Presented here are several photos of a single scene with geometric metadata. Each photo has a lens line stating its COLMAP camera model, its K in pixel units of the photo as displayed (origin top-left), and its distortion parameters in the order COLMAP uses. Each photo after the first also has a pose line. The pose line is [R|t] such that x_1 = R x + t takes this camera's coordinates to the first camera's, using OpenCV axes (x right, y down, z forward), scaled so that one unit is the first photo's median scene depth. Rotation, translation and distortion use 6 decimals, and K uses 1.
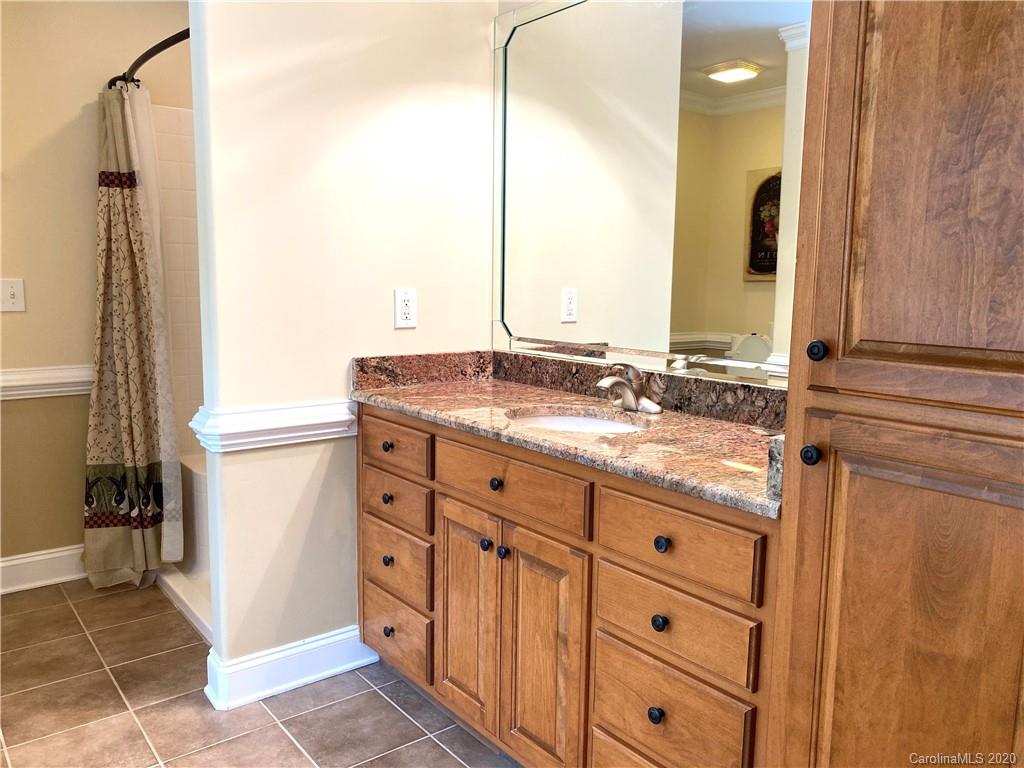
lens RADIAL K [[777.4, 0, 513.2], [0, 777.4, 382.6], [0, 0, 1]] dist [0.036767, -0.071808]
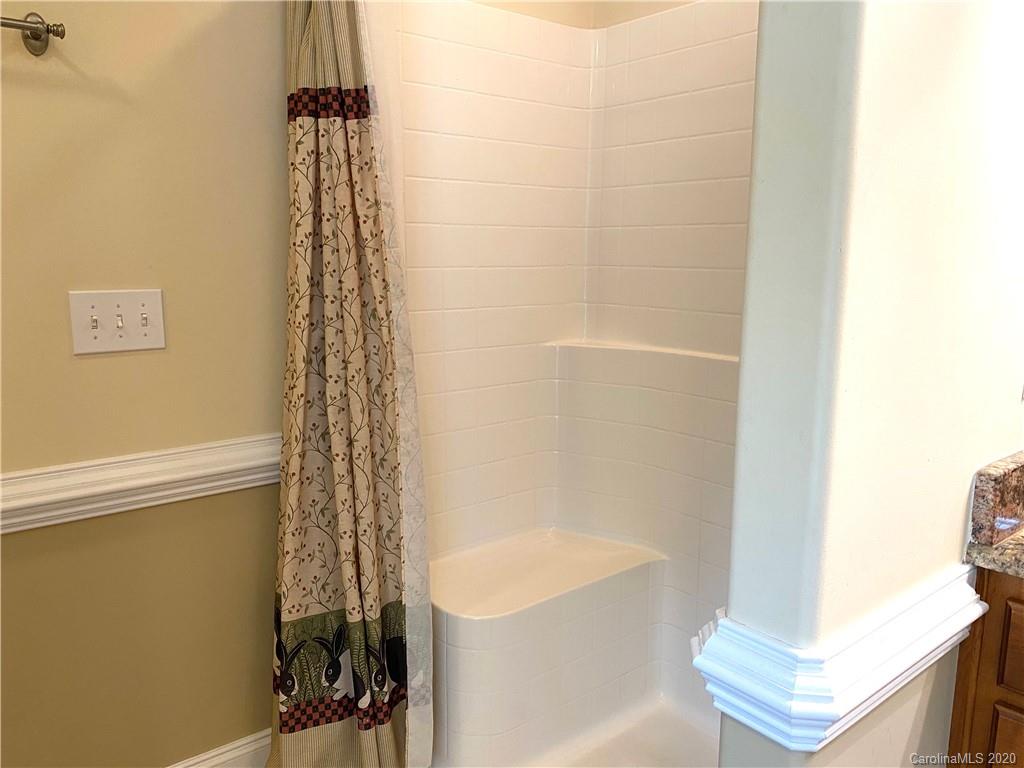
lens RADIAL K [[777.4, 0, 511.0], [0, 777.4, 383.5], [0, 0, 1]] dist [0.036767, -0.071808]
pose [[0.999932, -0.011506, -0.002141, -0.378306], [0.011568, 0.999422, 0.031958, -0.080497], [0.001772, -0.031981, 0.999487, 0.446627]]
